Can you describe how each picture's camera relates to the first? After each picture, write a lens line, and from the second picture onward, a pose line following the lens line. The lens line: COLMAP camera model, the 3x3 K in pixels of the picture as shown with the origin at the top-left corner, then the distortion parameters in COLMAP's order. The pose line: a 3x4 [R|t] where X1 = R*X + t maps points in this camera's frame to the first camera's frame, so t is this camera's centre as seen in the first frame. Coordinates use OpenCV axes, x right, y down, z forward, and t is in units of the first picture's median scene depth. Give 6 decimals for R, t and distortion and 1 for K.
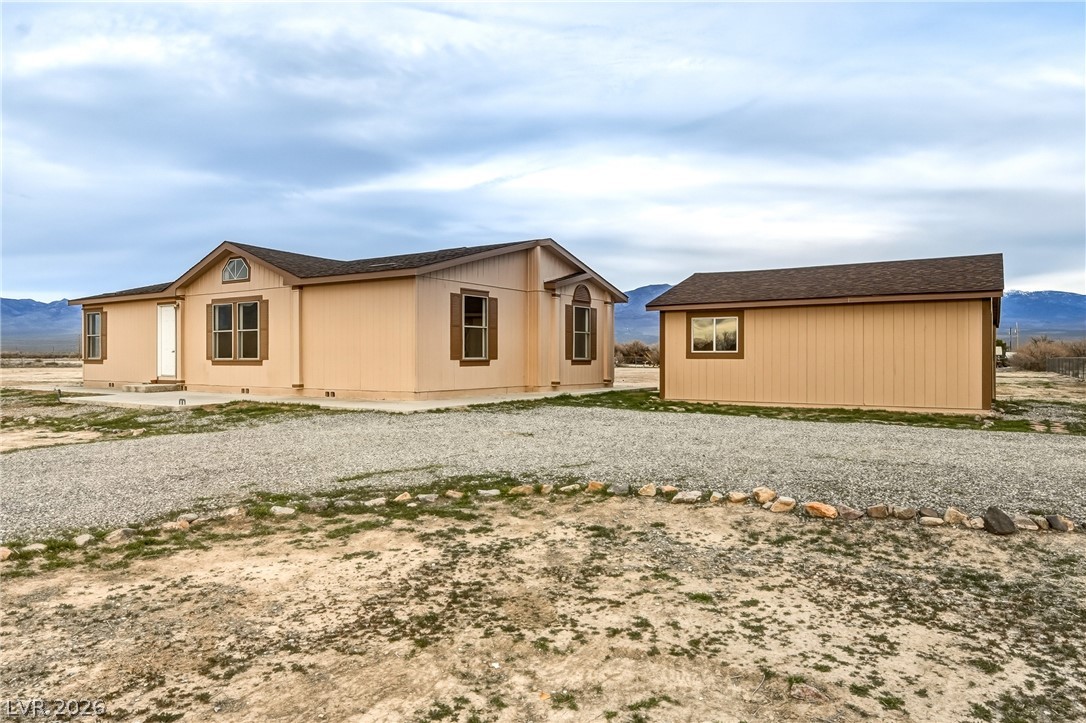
lens RADIAL K [[705.0, 0, 543.0], [0, 705.0, 361.5], [0, 0, 1]] dist [-0.000255, -0.000035]
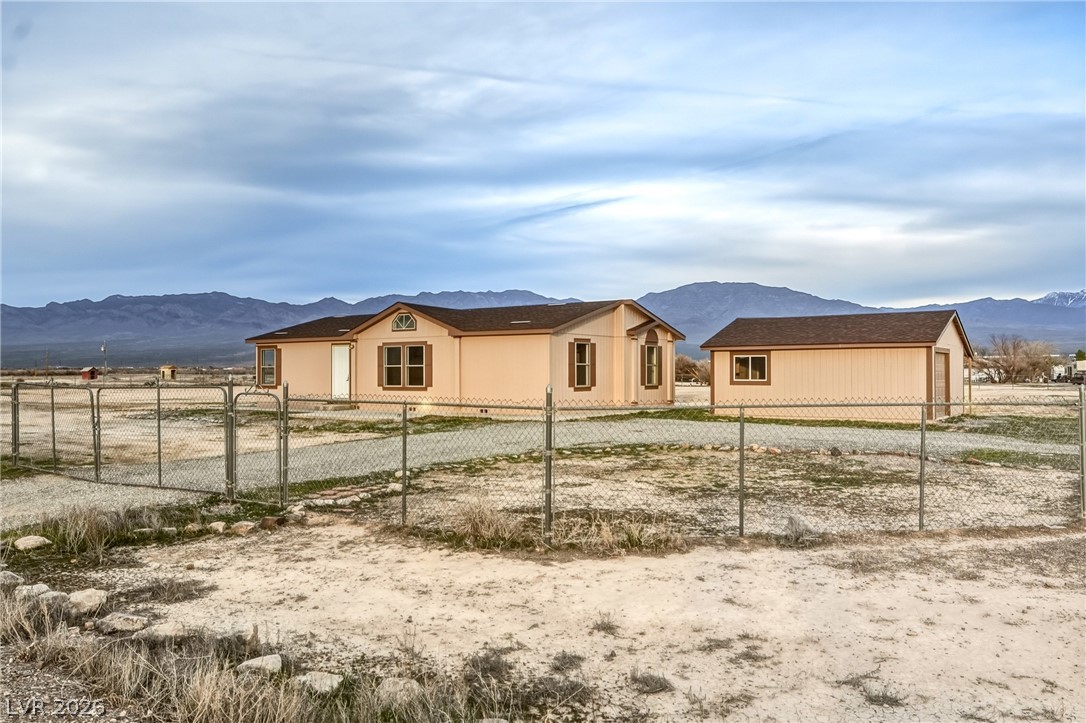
lens RADIAL K [[864.4, 0, 543.0], [0, 864.4, 361.5], [0, 0, 1]] dist [0.003272, 0.001502]
pose [[0.999725, -0.003563, -0.023169, -0.123094], [0.003157, 0.999842, -0.017518, -0.021434], [0.023227, 0.017440, 0.999578, -0.701027]]
